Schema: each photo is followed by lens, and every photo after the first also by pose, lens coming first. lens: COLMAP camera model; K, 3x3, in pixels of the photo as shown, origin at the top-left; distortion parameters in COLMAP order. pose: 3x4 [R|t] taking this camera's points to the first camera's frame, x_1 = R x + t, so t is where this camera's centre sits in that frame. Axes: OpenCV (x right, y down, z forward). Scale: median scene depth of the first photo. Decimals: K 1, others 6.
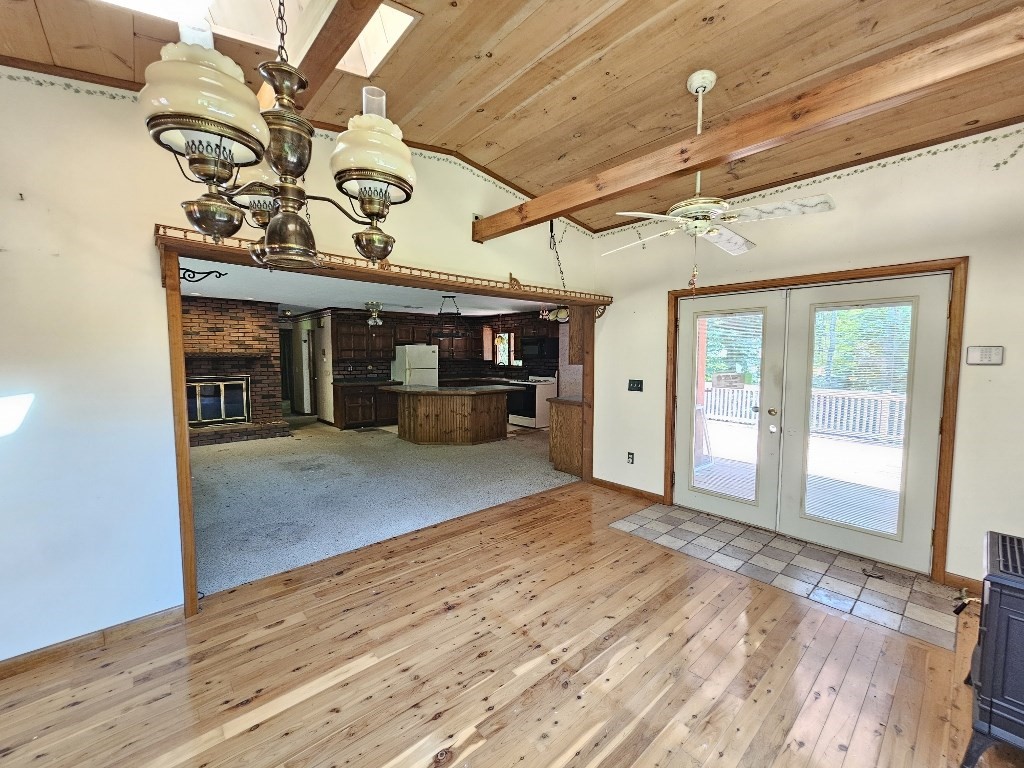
lens RADIAL K [[419.6, 0, 512.1], [0, 419.6, 386.2], [0, 0, 1]] dist [-0.001167, -0.000406]
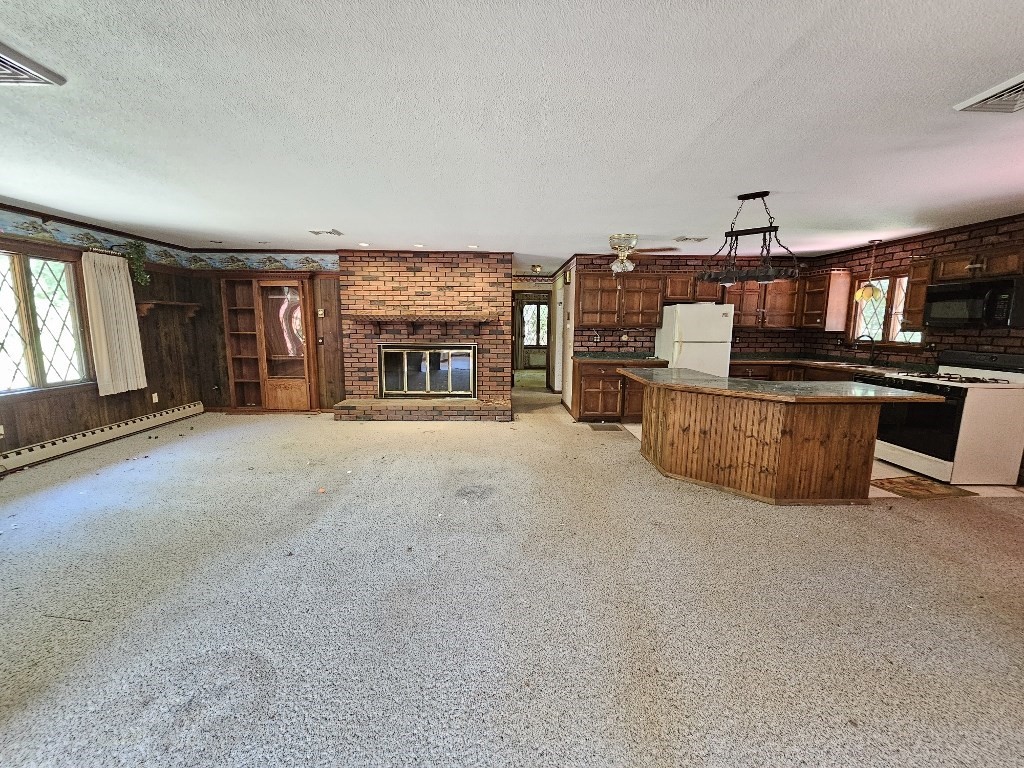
lens RADIAL K [[419.6, 0, 512.1], [0, 419.6, 386.2], [0, 0, 1]] dist [-0.001167, -0.000406]
pose [[0.762488, 0.100674, -0.639122, -0.030371], [-0.056180, 0.994391, 0.089611, -0.021143], [0.644559, -0.032421, 0.763867, 0.431323]]
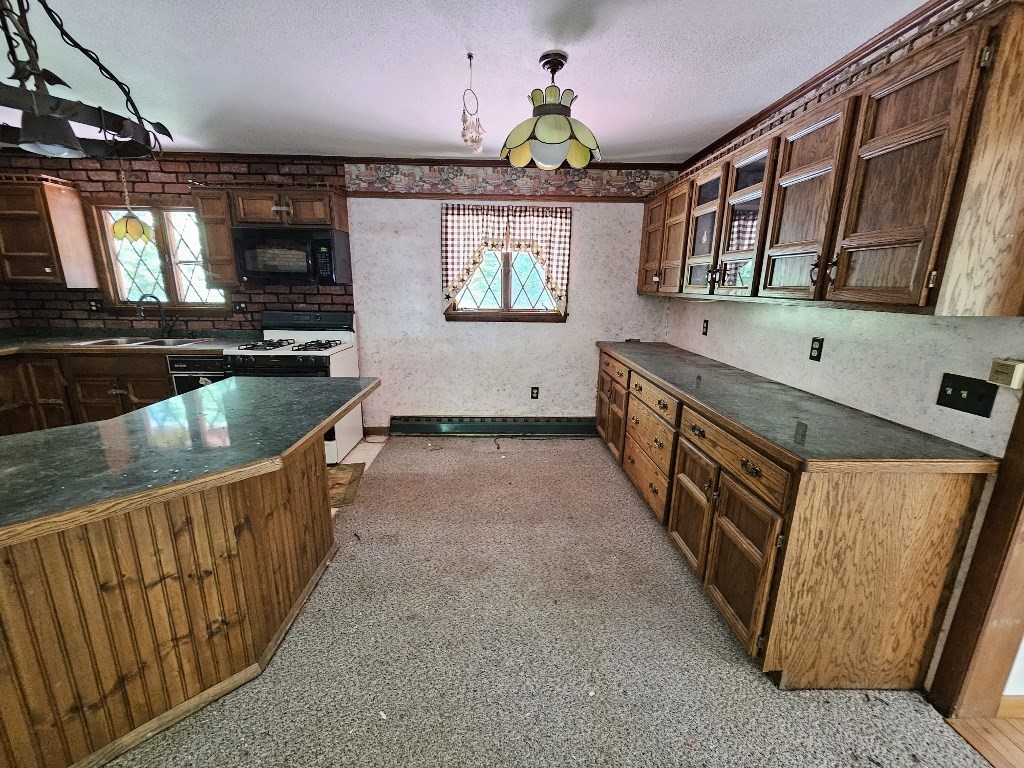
lens RADIAL K [[419.6, 0, 512.1], [0, 419.6, 386.2], [0, 0, 1]] dist [-0.001167, -0.000406]
pose [[0.643510, -0.170435, 0.746222, -0.147481], [0.042020, 0.981291, 0.187889, -0.048161], [-0.764284, -0.089552, 0.638632, 0.747733]]
